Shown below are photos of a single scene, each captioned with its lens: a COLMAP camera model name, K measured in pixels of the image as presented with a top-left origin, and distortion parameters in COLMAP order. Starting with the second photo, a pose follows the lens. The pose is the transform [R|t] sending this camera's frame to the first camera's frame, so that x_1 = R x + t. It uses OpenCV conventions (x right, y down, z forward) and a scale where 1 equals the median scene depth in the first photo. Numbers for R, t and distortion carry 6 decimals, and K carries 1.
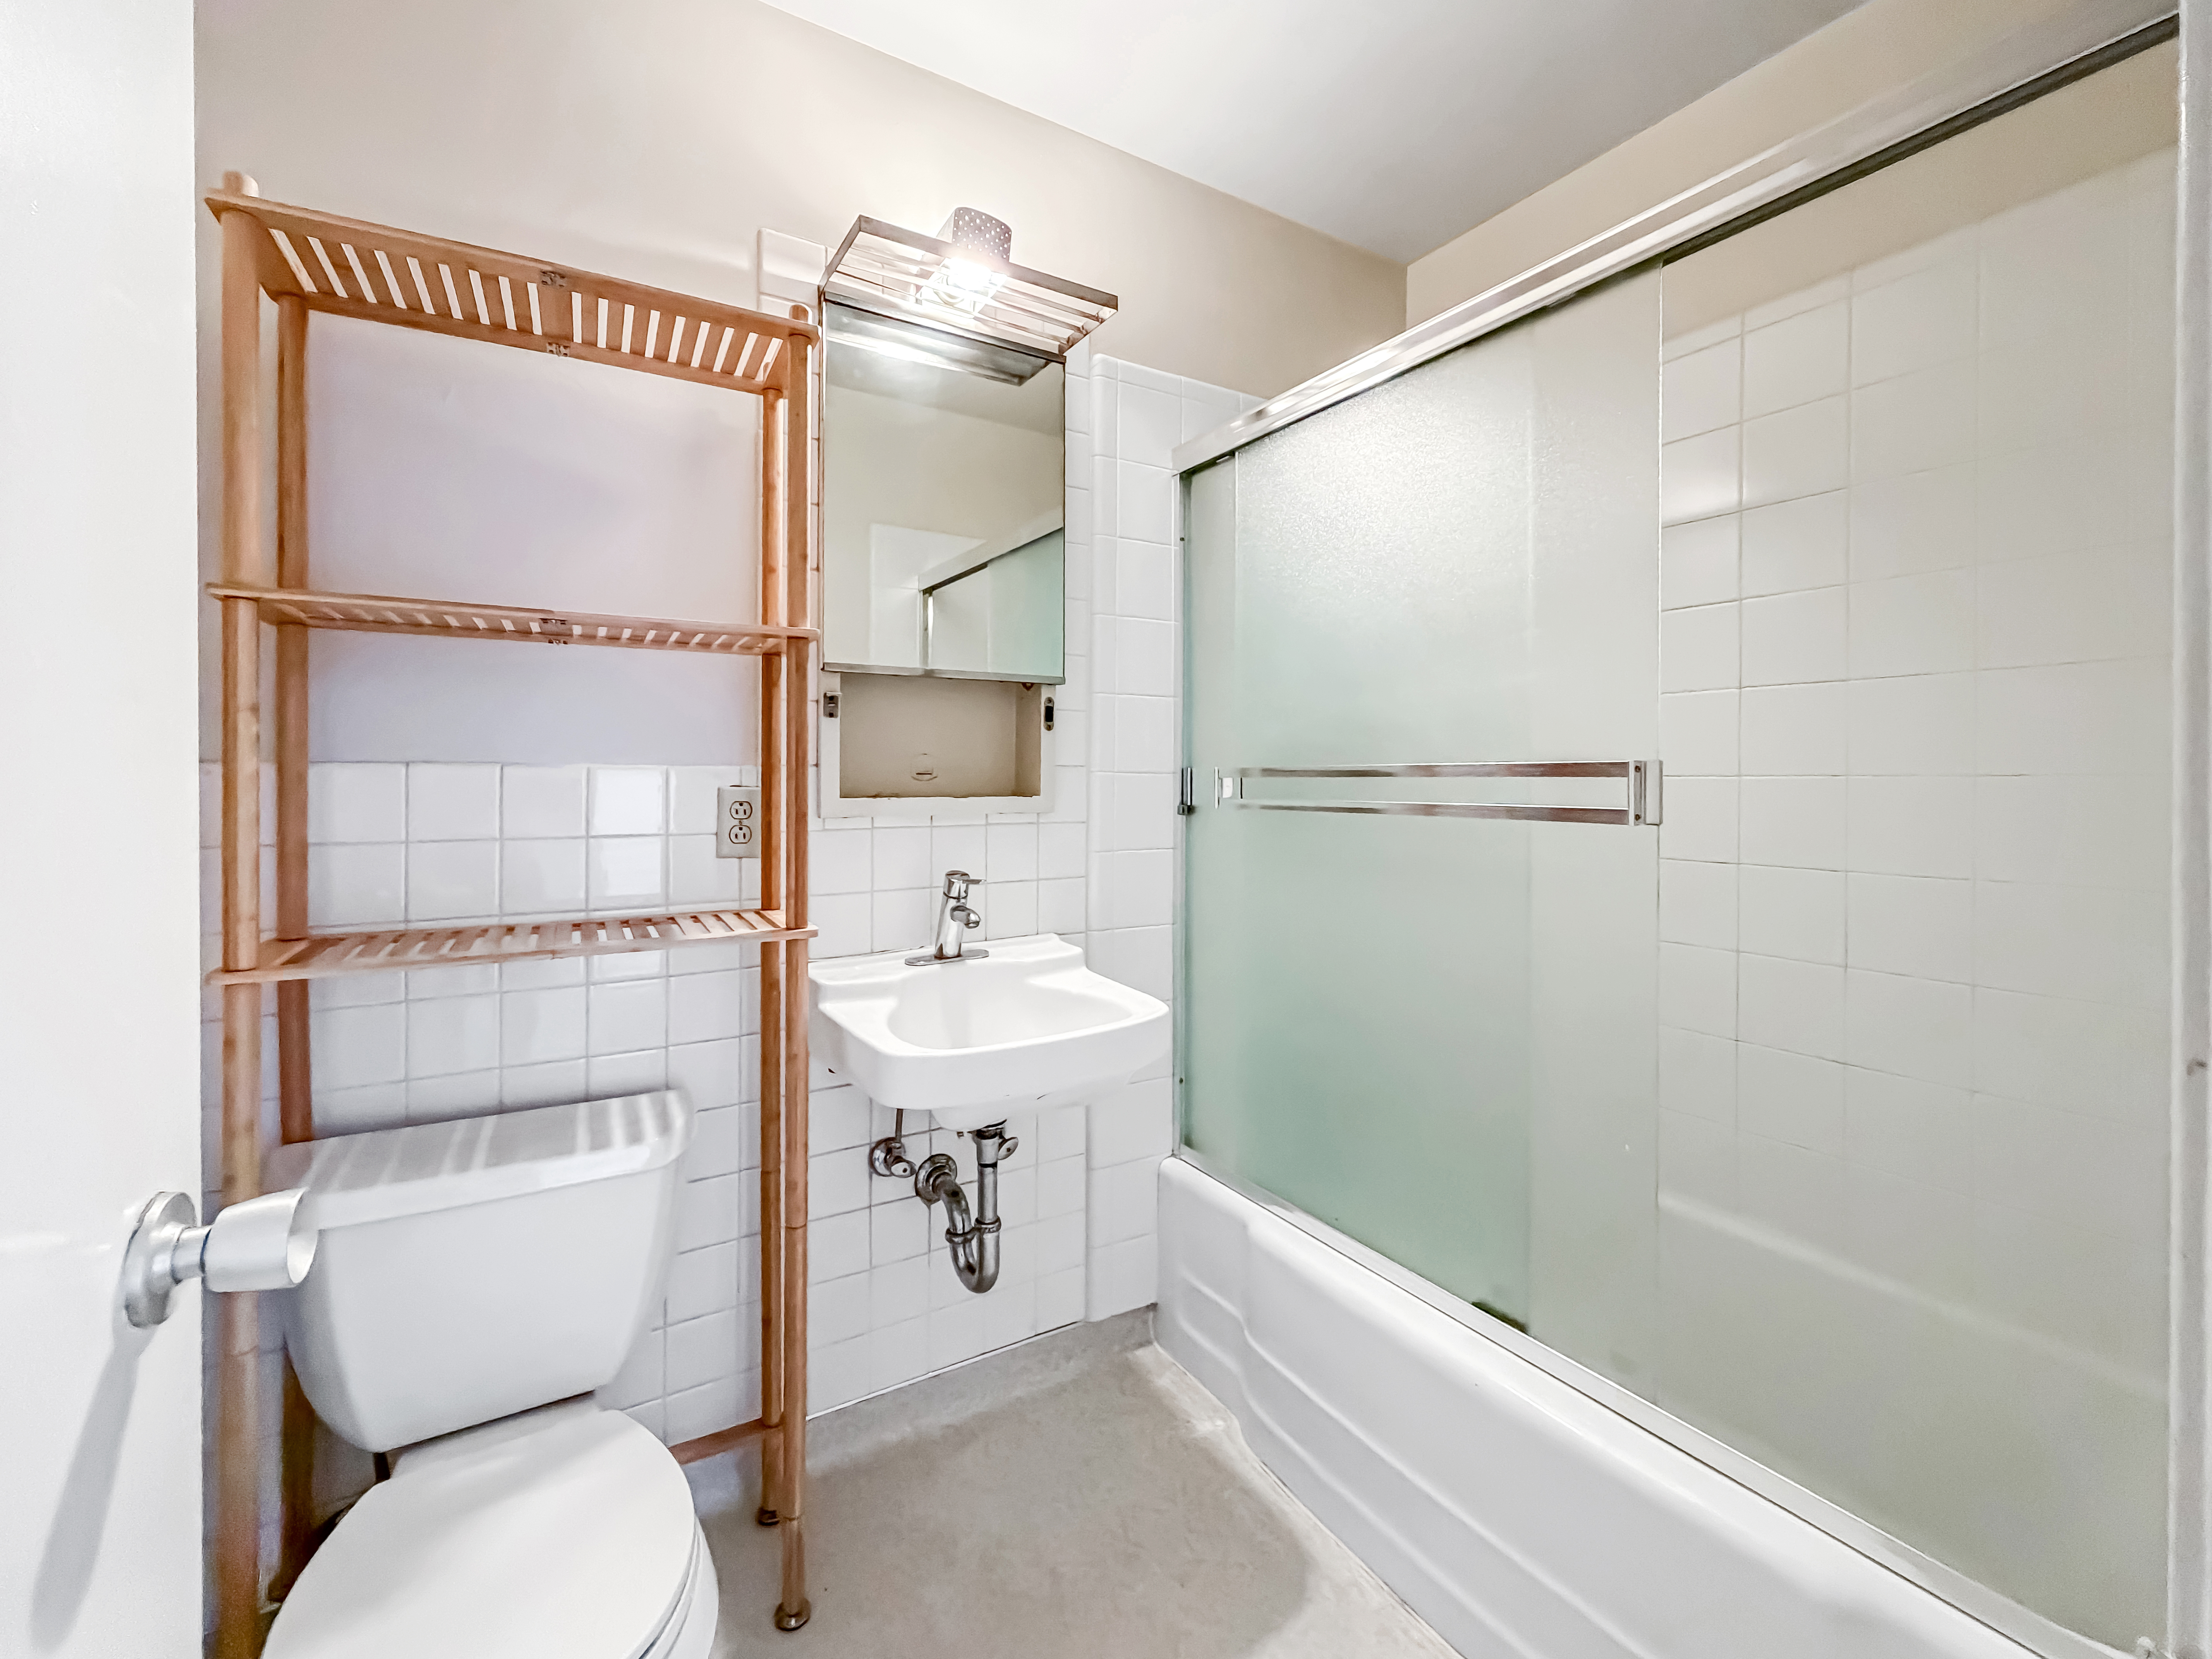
lens RADIAL K [[904.8, 0, 1080.6], [0, 904.8, 780.8], [0, 0, 1]] dist [0.001435, -0.000849]
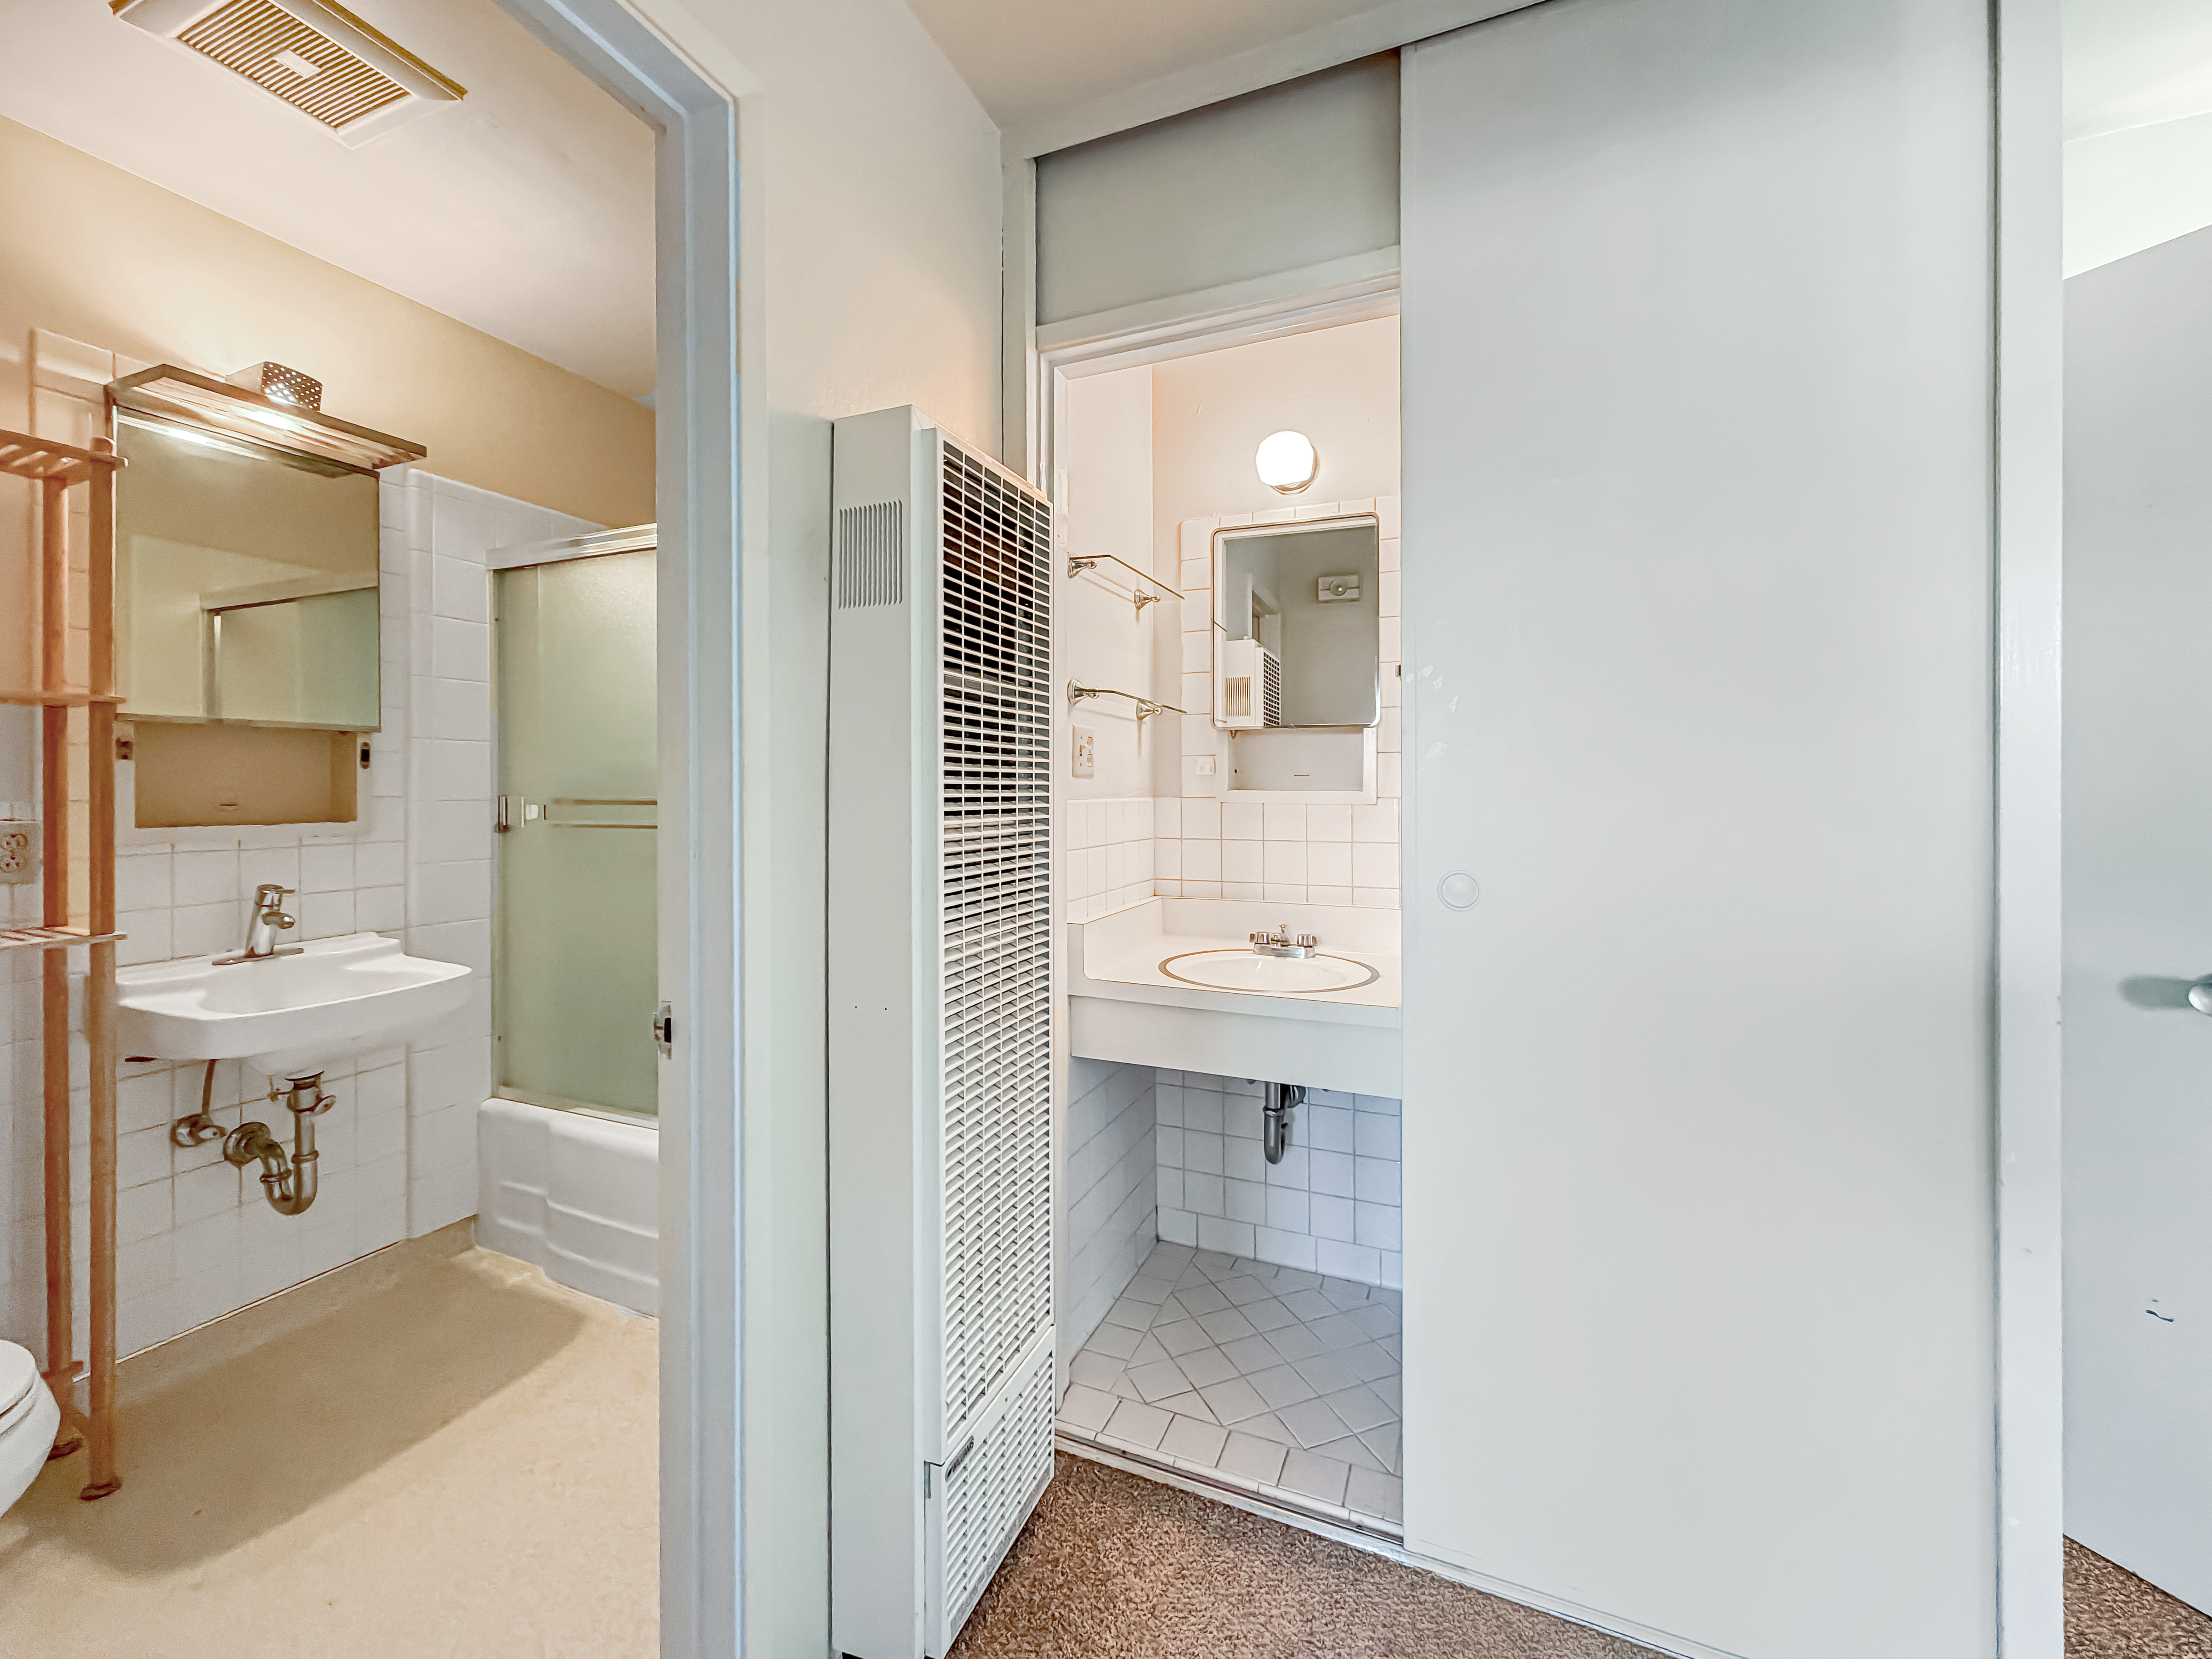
lens RADIAL K [[904.8, 0, 1087.8], [0, 904.8, 793.1], [0, 0, 1]] dist [0.001435, -0.000849]
pose [[0.814645, -0.006943, 0.579918, 0.054916], [0.005460, 0.999976, 0.004302, -0.022988], [-0.579934, -0.000339, 0.814663, -0.621920]]
